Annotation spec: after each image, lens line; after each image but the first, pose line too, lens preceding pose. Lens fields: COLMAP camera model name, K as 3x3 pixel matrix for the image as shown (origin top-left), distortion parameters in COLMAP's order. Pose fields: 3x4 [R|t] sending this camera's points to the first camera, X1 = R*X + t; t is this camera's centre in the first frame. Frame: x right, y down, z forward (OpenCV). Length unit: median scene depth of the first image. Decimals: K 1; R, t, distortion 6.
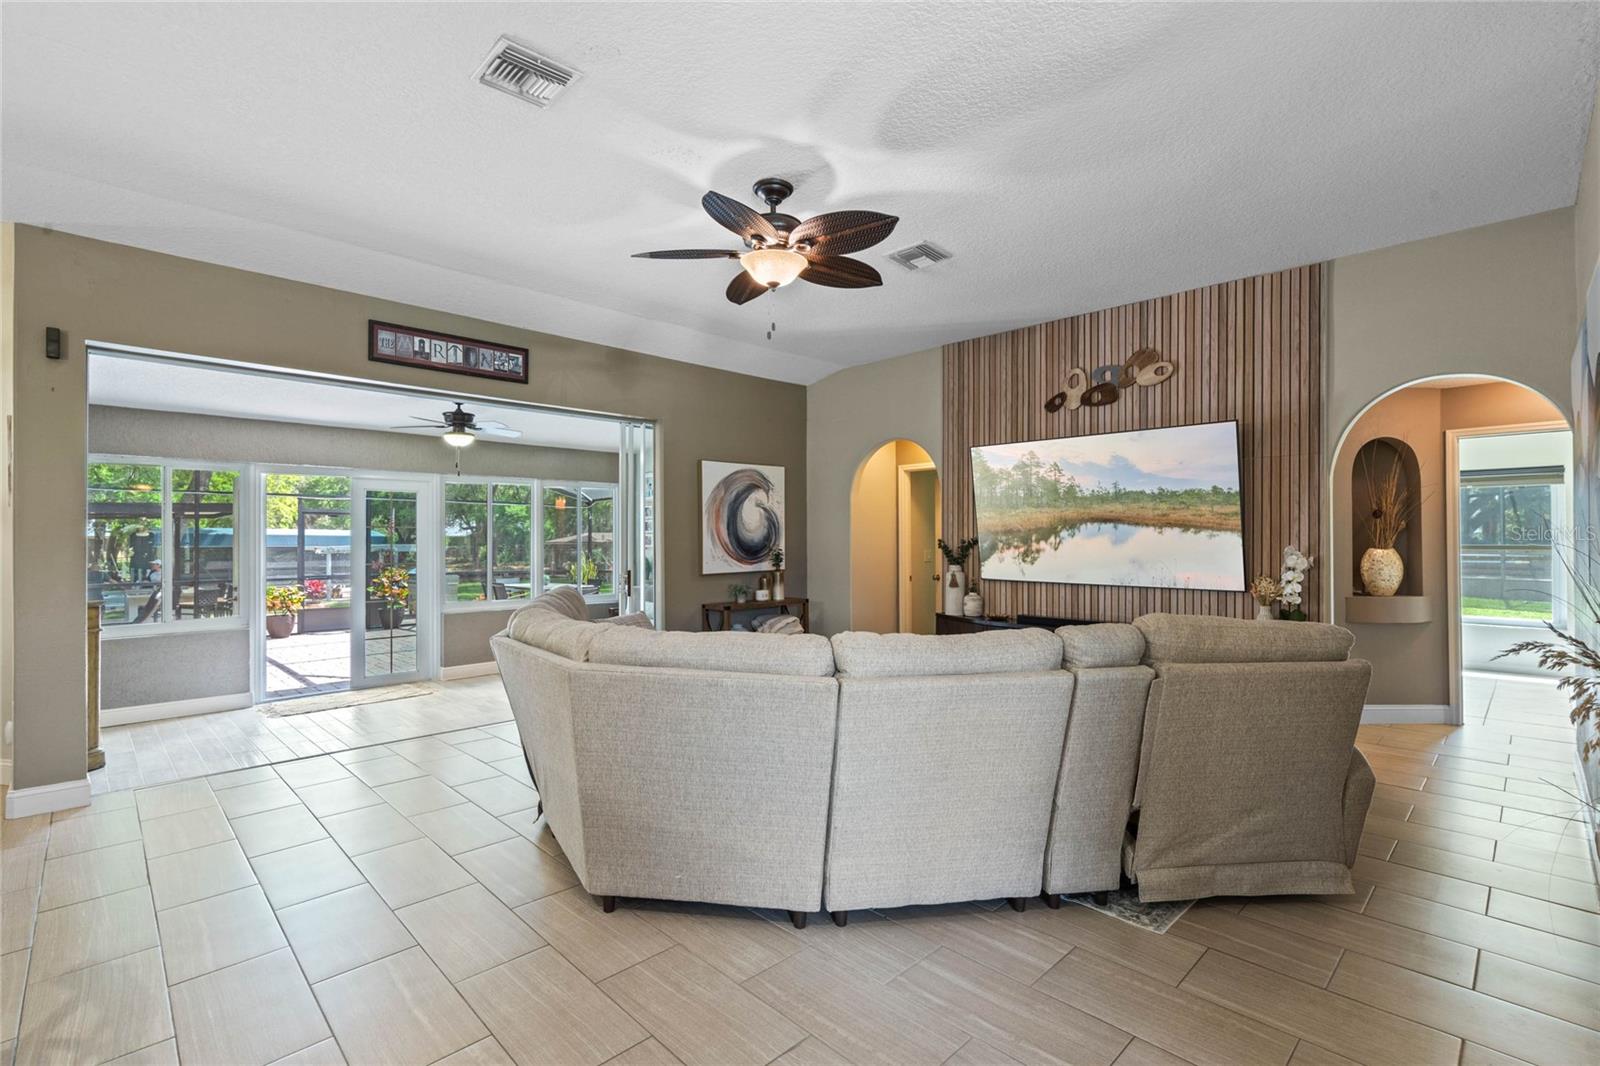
lens RADIAL K [[735.3, 0, 807.1], [0, 735.3, 539.7], [0, 0, 1]] dist [-0.003118, 0.001047]
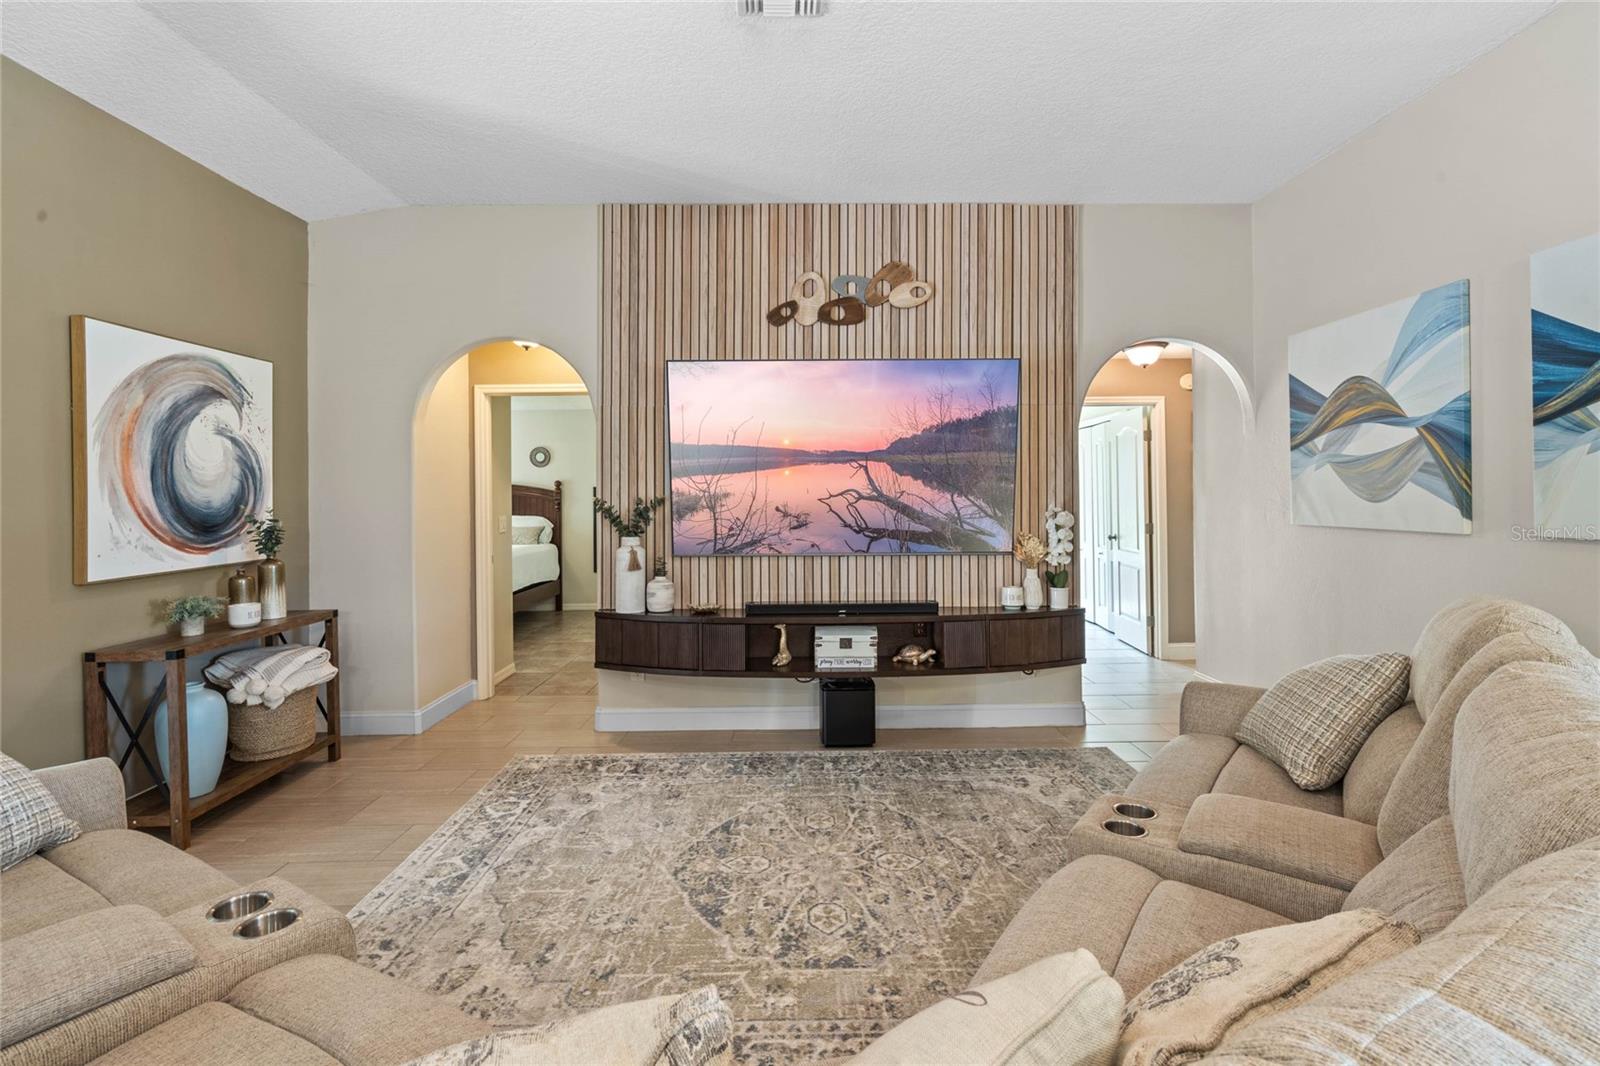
lens RADIAL K [[735.3, 0, 805.3], [0, 735.3, 494.7], [0, 0, 1]] dist [-0.003118, 0.001047]
pose [[0.697967, -0.001251, 0.716129, -0.185702], [0.008540, 0.999942, -0.006577, 0.002556], [-0.716079, 0.010706, 0.697937, 0.478385]]
